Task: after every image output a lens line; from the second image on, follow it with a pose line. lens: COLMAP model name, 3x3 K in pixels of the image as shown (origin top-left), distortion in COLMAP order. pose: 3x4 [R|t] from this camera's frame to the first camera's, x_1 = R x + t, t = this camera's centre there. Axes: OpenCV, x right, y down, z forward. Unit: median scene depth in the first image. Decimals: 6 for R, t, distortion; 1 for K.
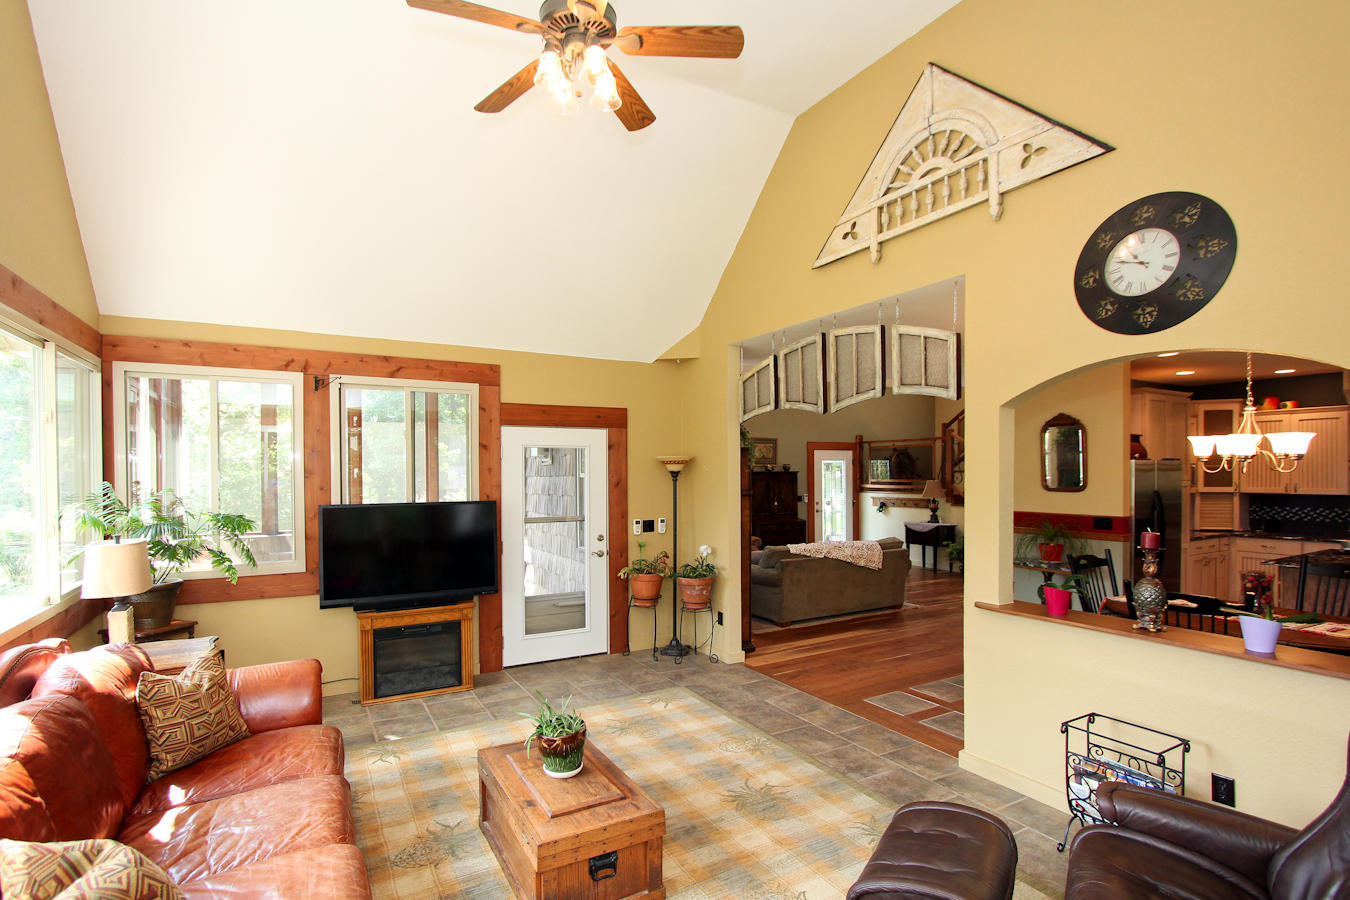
lens RADIAL K [[682.4, 0, 632.5], [0, 682.4, 483.9], [0, 0, 1]] dist [0.008048, -0.000744]
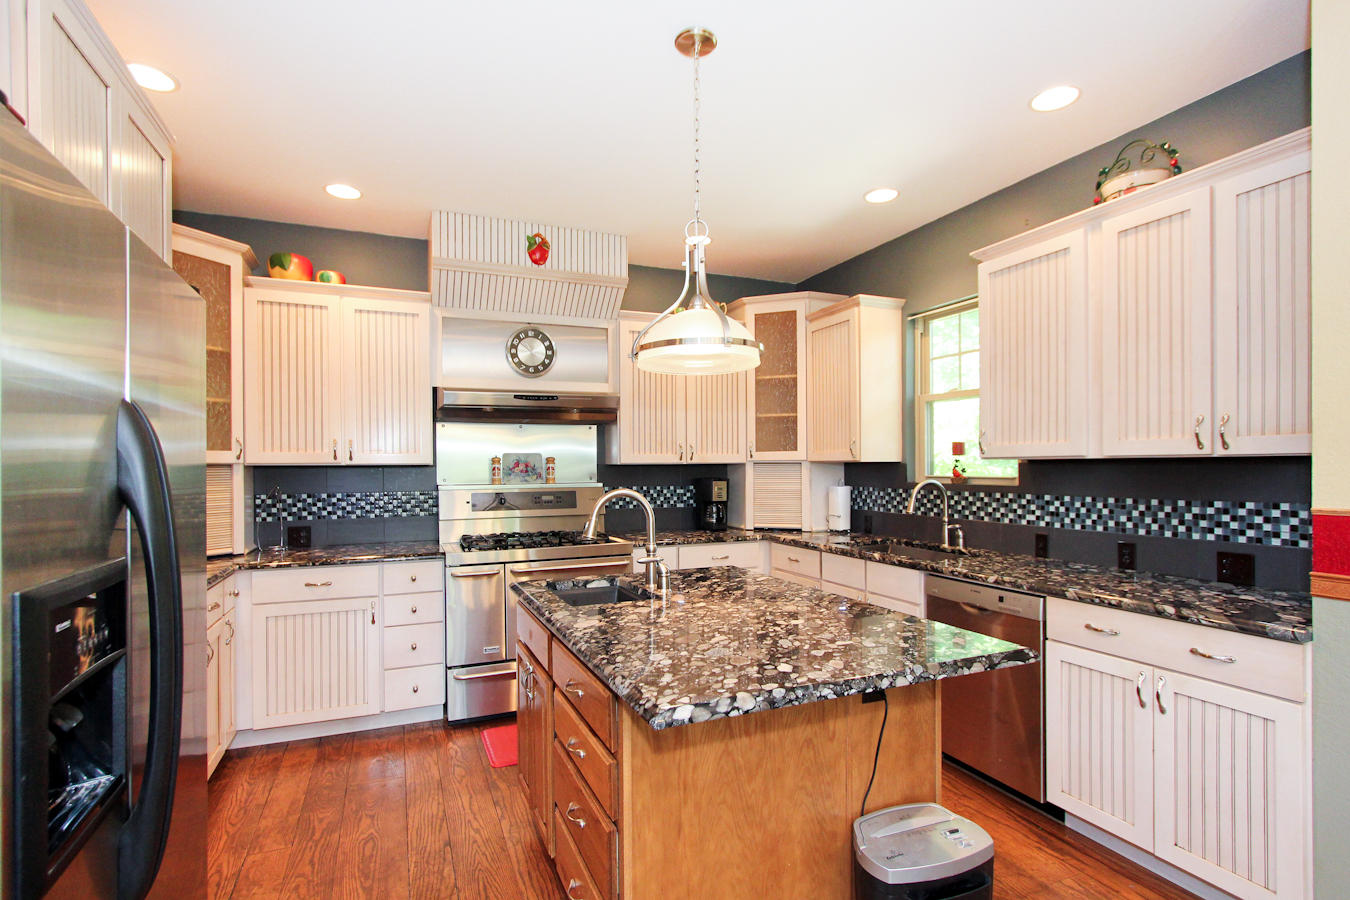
lens RADIAL K [[661.1, 0, 647.6], [0, 661.1, 465.8], [0, 0, 1]] dist [-0.010952, 0.000288]
pose [[0.123707, 0.008193, 0.992285, 0.761586], [0.027164, 0.999563, -0.011640, 0.037978], [-0.991947, 0.028394, 0.123430, 1.049792]]
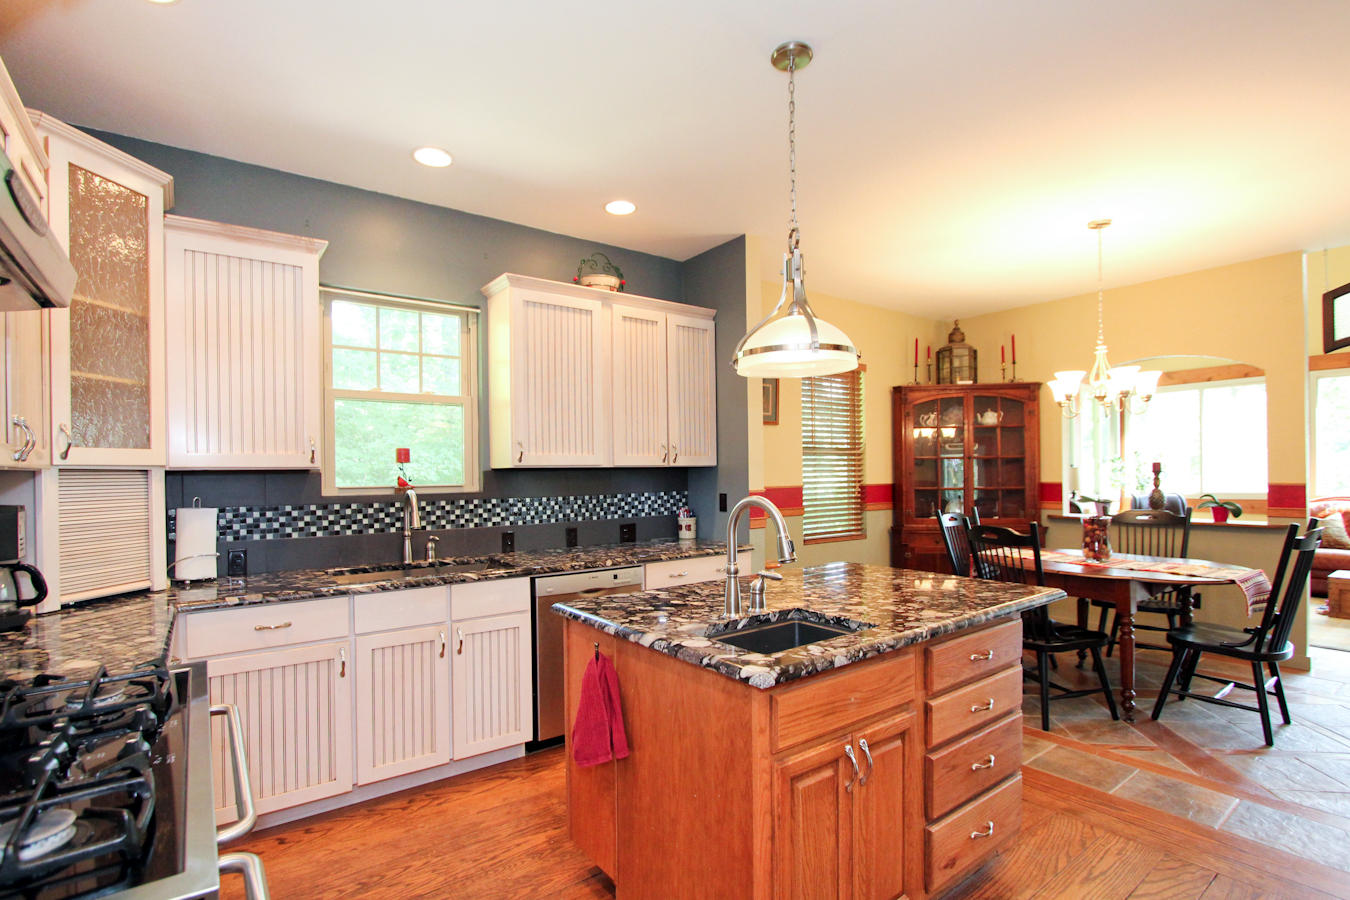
lens RADIAL K [[645.3, 0, 686.7], [0, 645.3, 463.6], [0, 0, 1]] dist [0.000709, -0.000475]
pose [[-0.986994, 0.016820, -0.159877, 1.341084], [0.015412, 0.999831, 0.010044, 0.025612], [0.160019, 0.007449, -0.987086, 1.490153]]
